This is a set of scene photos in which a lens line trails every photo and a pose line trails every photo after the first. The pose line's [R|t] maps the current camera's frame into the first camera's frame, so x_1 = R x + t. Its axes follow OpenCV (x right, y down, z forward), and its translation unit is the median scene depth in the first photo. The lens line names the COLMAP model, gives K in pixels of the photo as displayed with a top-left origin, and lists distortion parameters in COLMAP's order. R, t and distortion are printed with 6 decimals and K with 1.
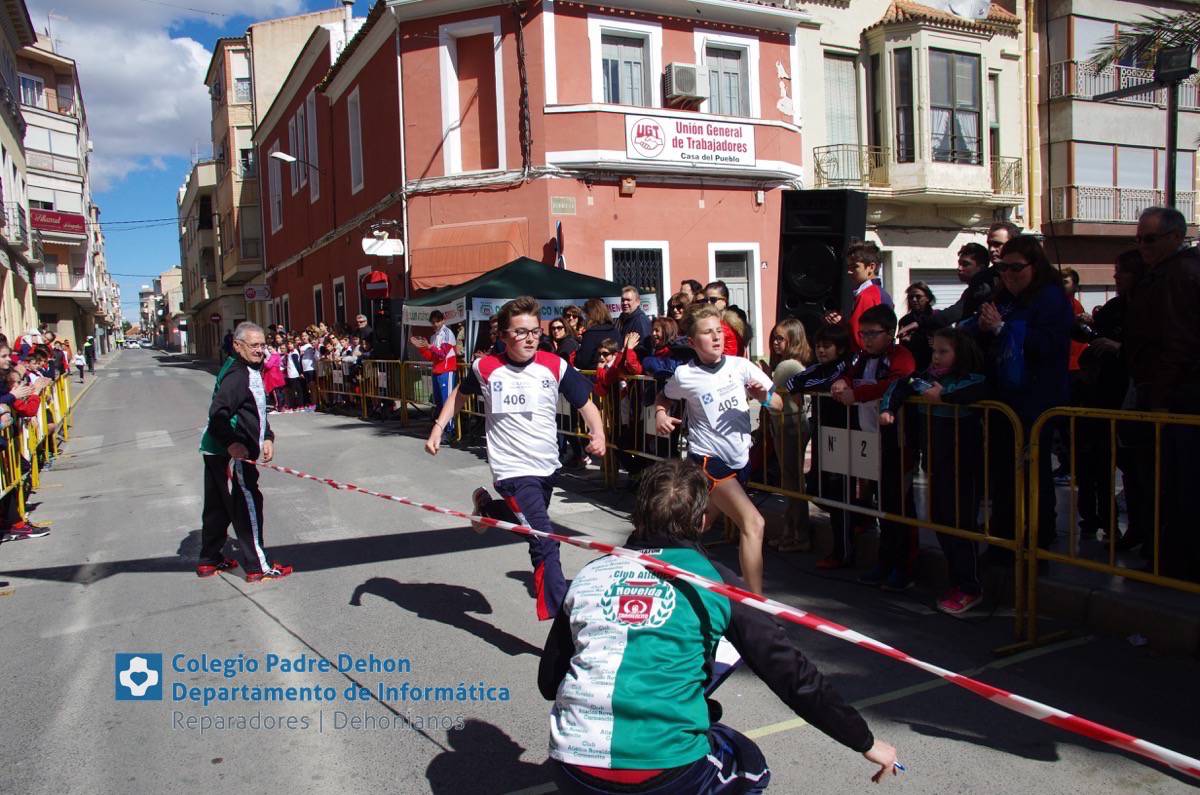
lens RADIAL K [[943.2, 0, 597.5], [0, 943.2, 427.0], [0, 0, 1]] dist [-0.144688, 0.135600]
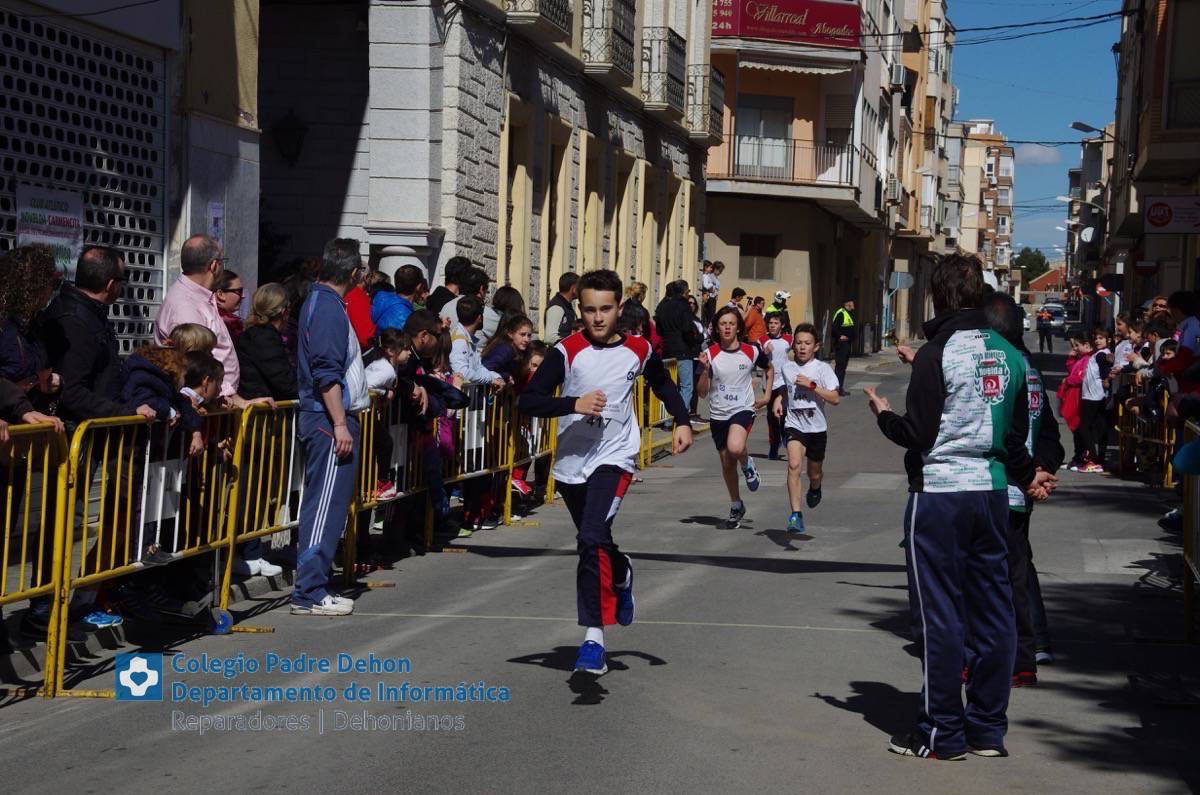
lens RADIAL K [[2975.9, 0, 600.0], [0, 2975.9, 397.5], [0, 0, 1]] dist [0.475396, -0.099199]
pose [[0.812641, 0.071521, -0.578359, 0.360205], [-0.114285, 0.992728, -0.037817, 0.031625], [0.571448, 0.096829, 0.814905, -0.425718]]
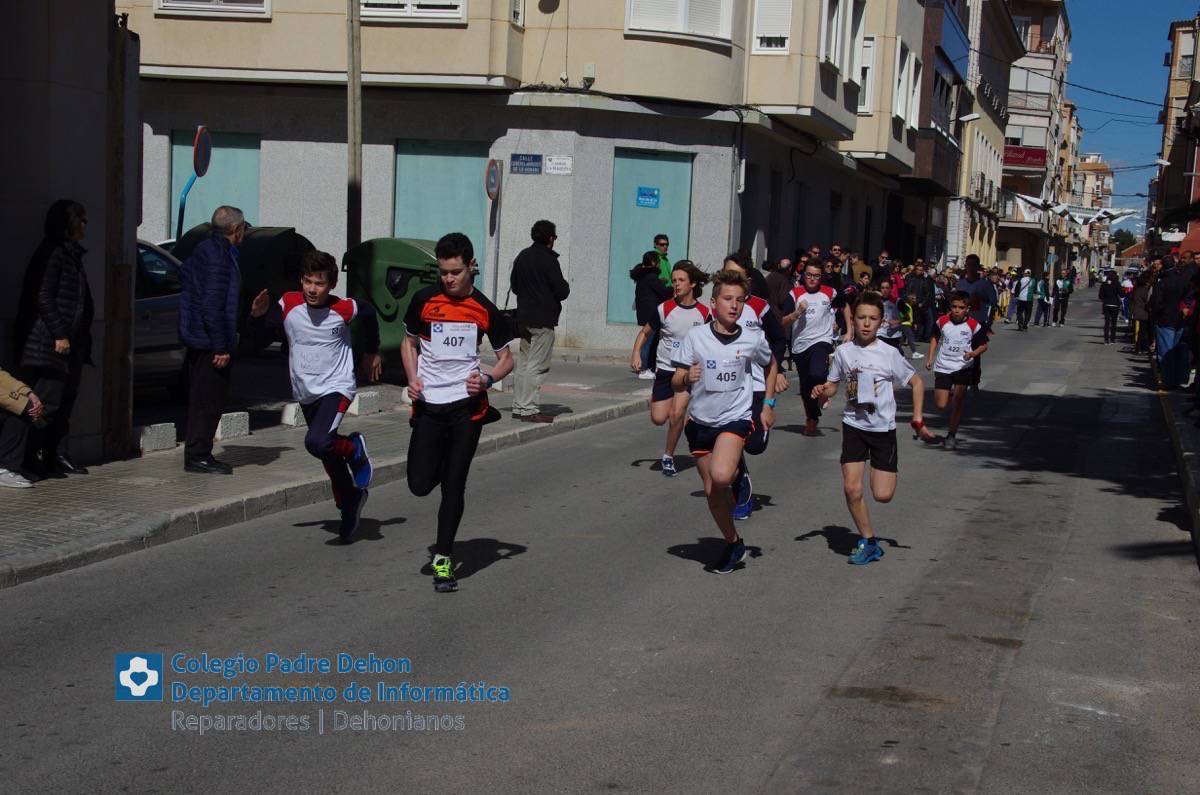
lens RADIAL K [[2076.8, 0, 600.3], [0, 2076.8, 327.5], [0, 0, 1]] dist [0.176922, 0.061998]
pose [[0.747382, 0.100855, -0.656696, 1.482096], [-0.150569, 0.988406, -0.019563, 0.206891], [0.647109, 0.113499, 0.753902, -2.543574]]
